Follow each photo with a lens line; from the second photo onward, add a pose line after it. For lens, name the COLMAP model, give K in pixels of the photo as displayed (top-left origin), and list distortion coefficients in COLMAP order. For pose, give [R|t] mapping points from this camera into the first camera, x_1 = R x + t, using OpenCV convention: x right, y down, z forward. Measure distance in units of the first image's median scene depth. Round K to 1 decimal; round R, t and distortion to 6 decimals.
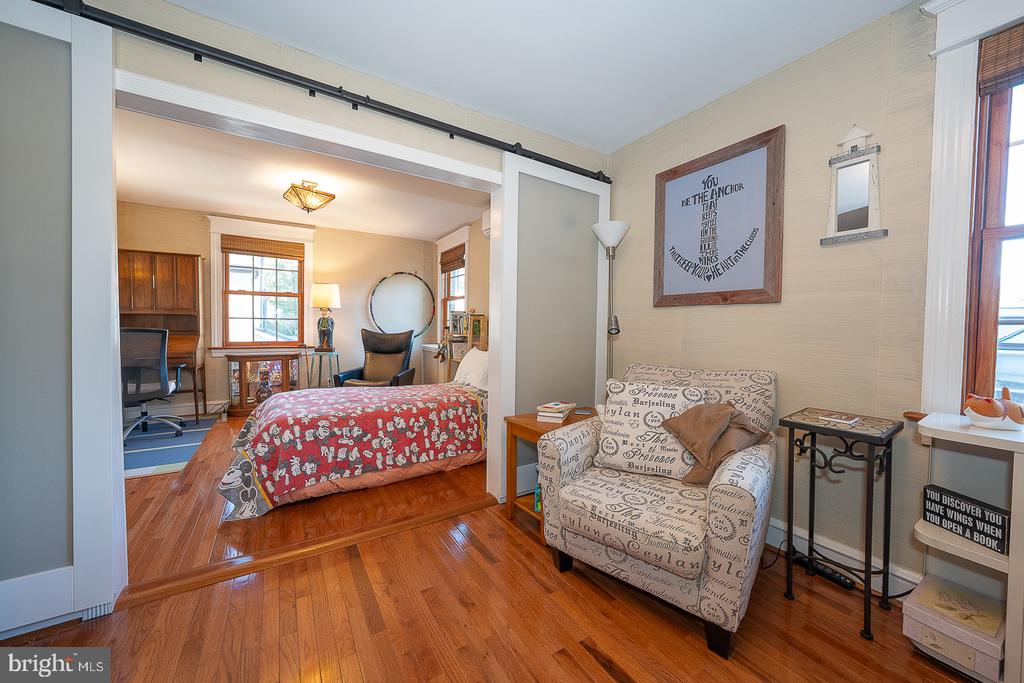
lens RADIAL K [[371.4, 0, 512.1], [0, 371.4, 328.7], [0, 0, 1]] dist [-0.000195, -0.000018]
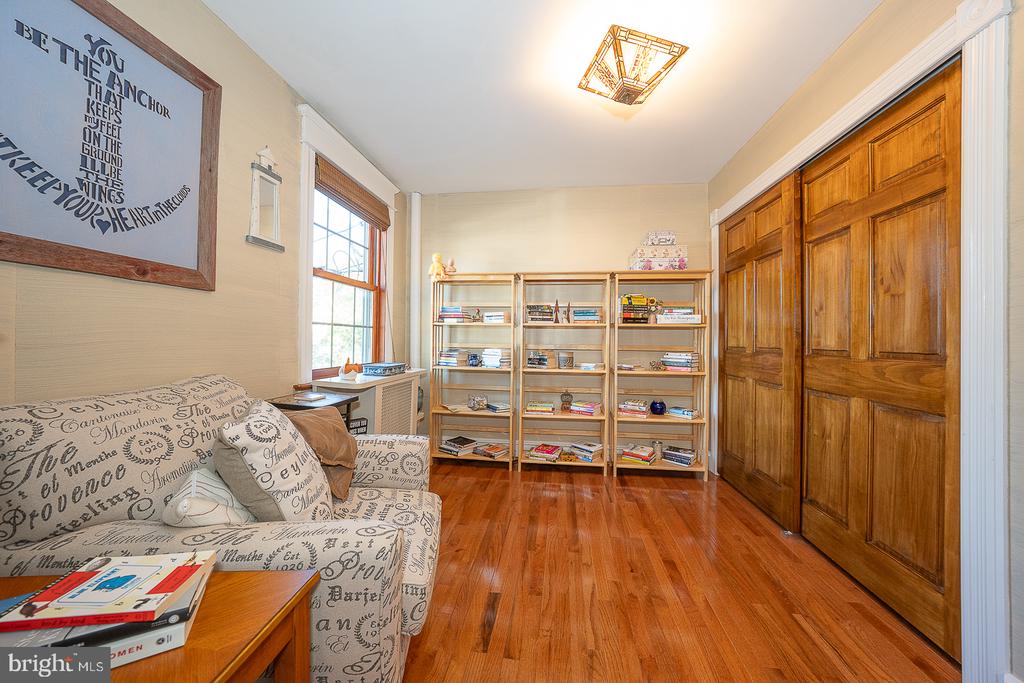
lens RADIAL K [[349.6, 0, 512.3], [0, 349.6, 338.6], [0, 0, 1]] dist [-0.016308, 0.000103]
pose [[-0.763392, -0.015098, 0.645759, -0.267353], [-0.013244, 0.999882, 0.007721, 0.018731], [-0.645800, -0.002658, -0.763502, 1.016904]]
